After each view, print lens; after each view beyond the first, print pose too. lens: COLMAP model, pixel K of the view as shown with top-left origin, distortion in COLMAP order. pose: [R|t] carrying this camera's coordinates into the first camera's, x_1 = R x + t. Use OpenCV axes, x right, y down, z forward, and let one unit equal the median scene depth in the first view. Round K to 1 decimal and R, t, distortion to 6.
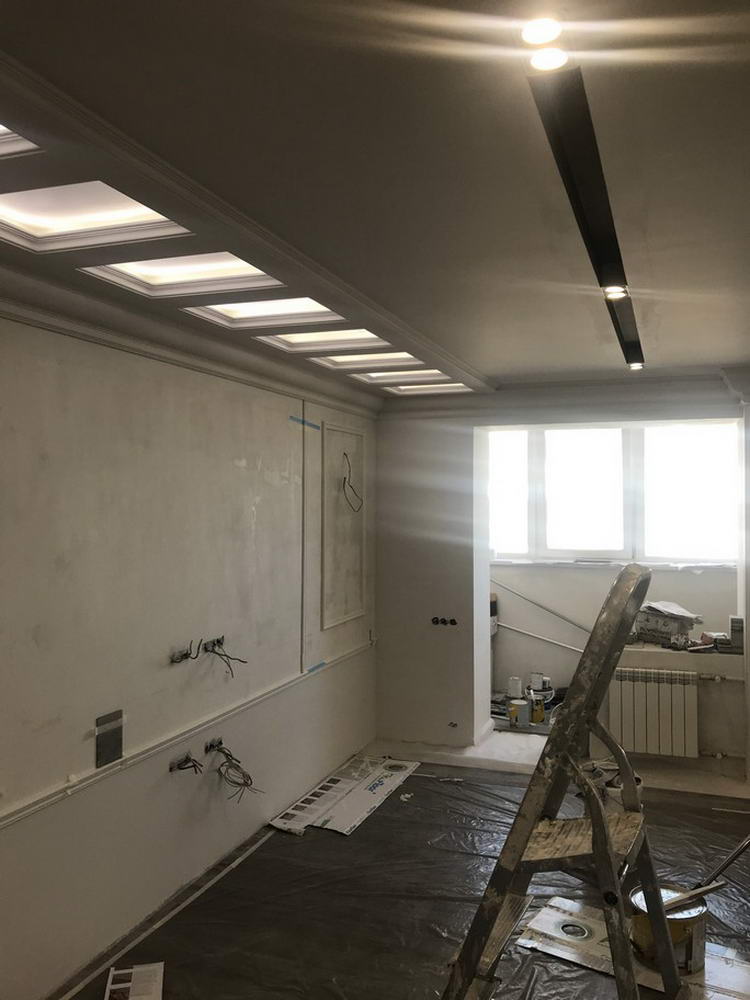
lens RADIAL K [[825.3, 0, 379.6], [0, 825.3, 473.3], [0, 0, 1]] dist [0.030574, -0.038887]
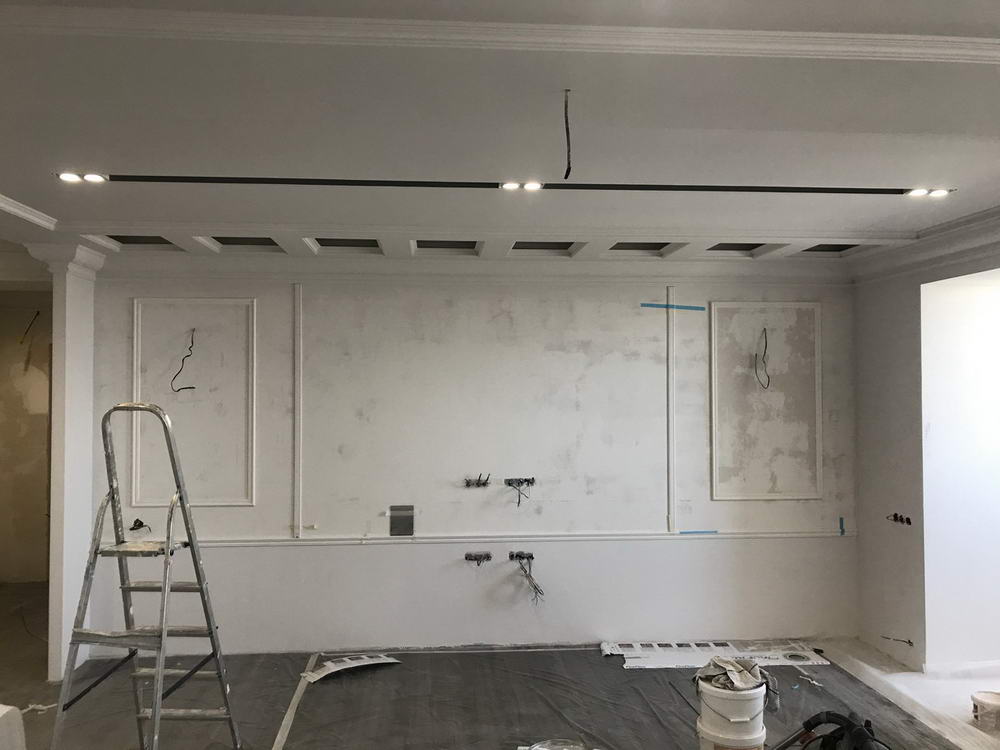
lens RADIAL K [[825.3, 0, 494.9], [0, 825.3, 355.8], [0, 0, 1]] dist [0.030574, -0.038887]
pose [[0.422856, -0.029069, -0.905730, 0.957623], [0.026311, 0.999458, -0.019793, 0.024485], [0.905815, -0.015461, 0.423392, 0.370502]]
